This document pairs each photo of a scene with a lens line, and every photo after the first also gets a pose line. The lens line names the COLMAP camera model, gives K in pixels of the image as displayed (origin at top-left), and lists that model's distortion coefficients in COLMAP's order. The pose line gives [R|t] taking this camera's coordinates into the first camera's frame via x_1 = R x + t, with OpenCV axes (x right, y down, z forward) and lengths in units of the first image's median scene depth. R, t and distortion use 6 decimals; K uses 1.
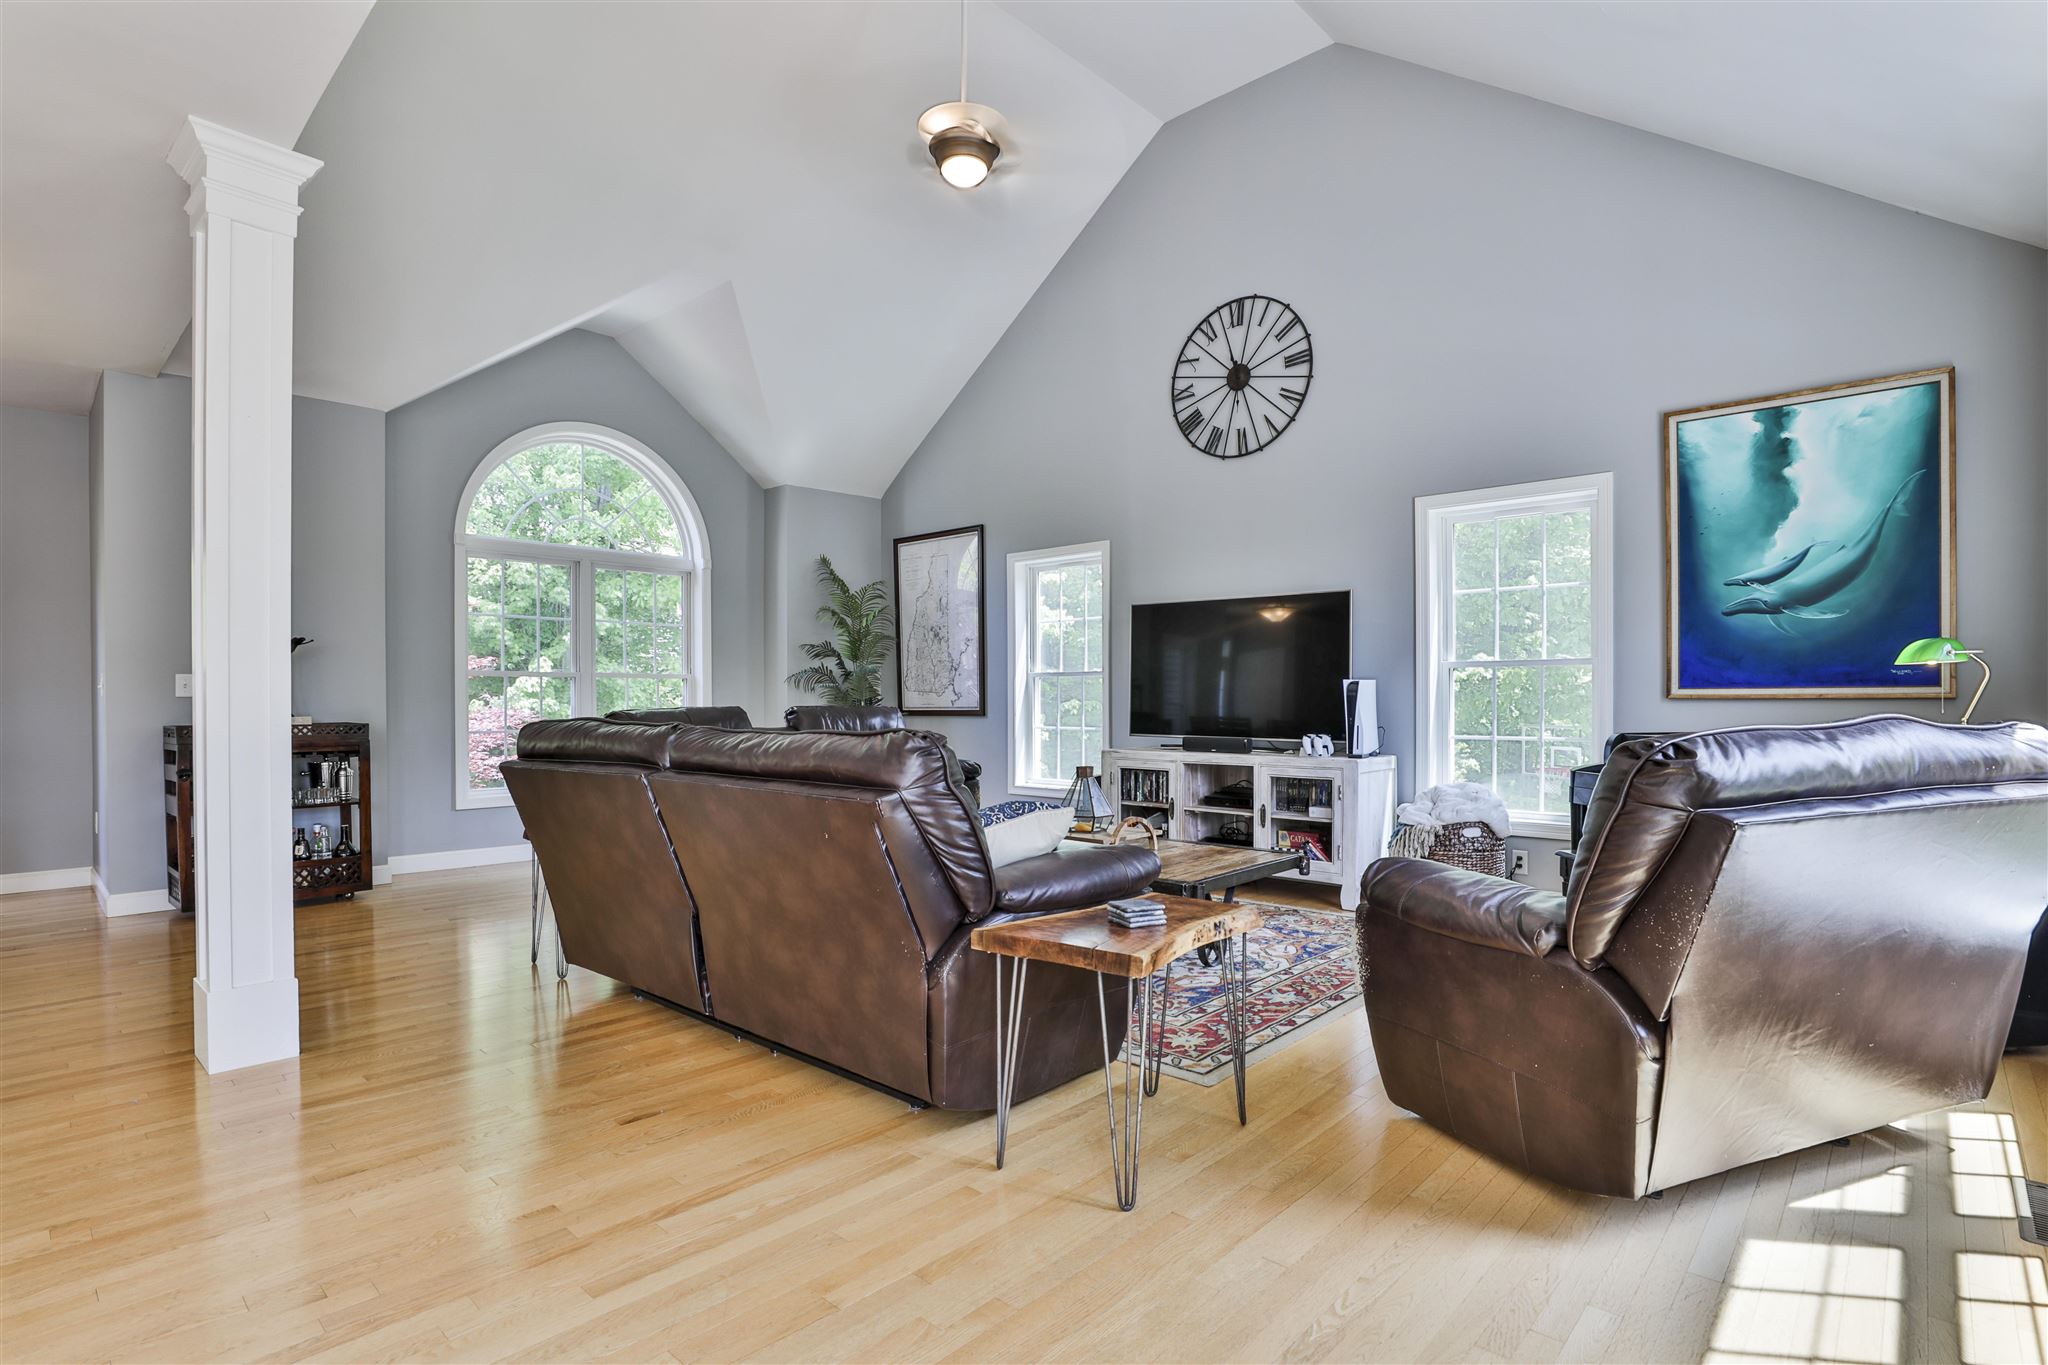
lens RADIAL K [[960.3, 0, 1031.1], [0, 960.3, 702.2], [0, 0, 1]] dist [-0.025380, 0.003239]
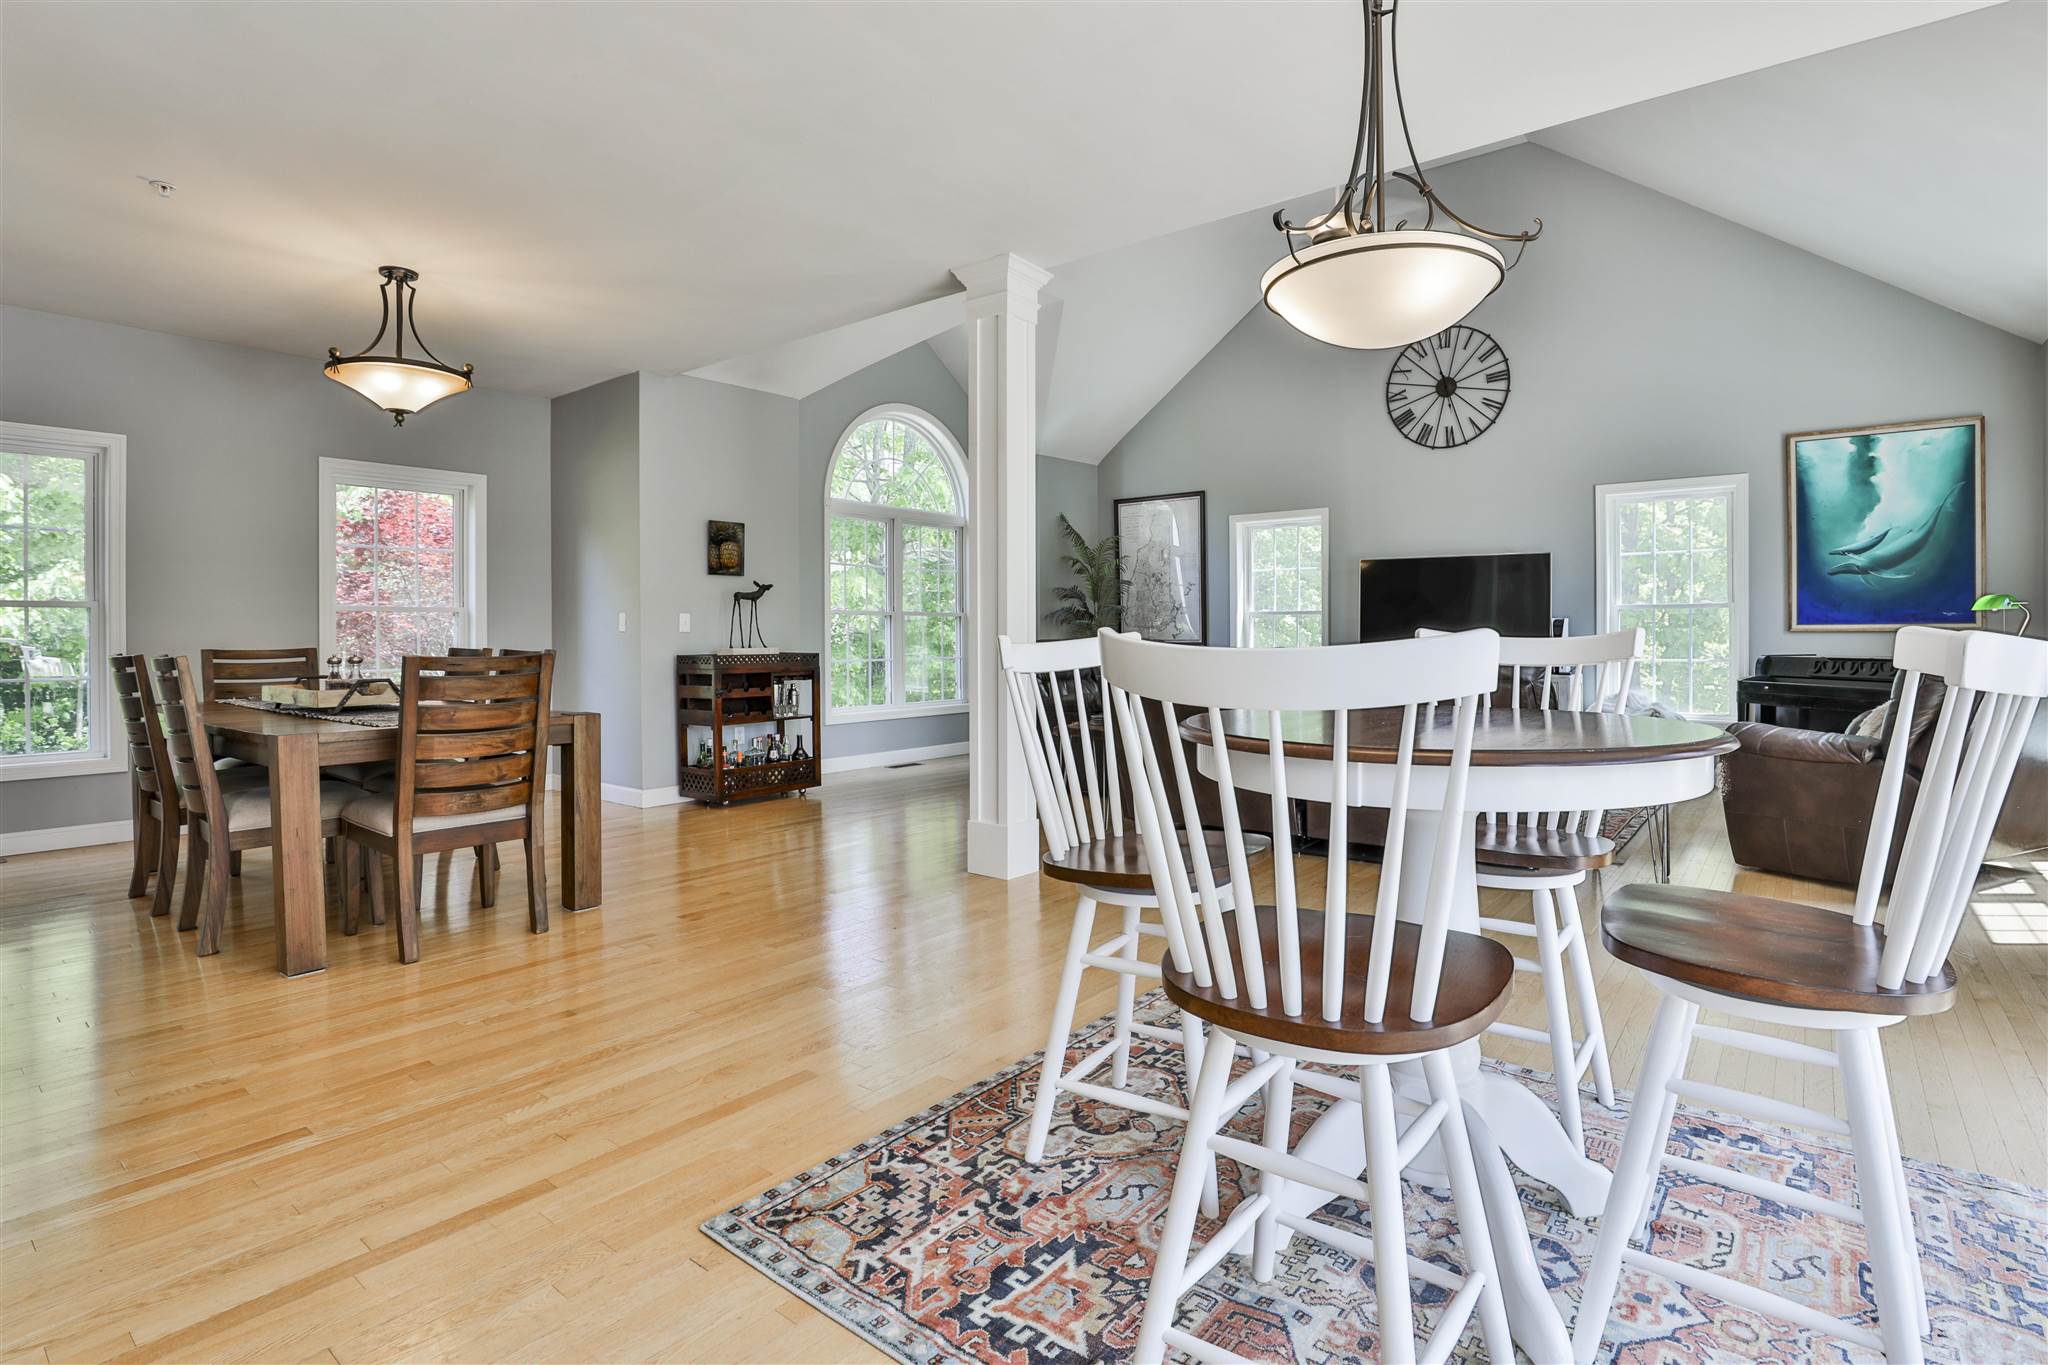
lens RADIAL K [[960.3, 0, 1071.2], [0, 960.3, 633.2], [0, 0, 1]] dist [-0.025380, 0.003239]
pose [[0.995950, -0.001047, 0.089905, -0.441383], [0.001503, 0.999986, -0.005005, 0.003364], [-0.089899, 0.005119, 0.995938, -0.272716]]
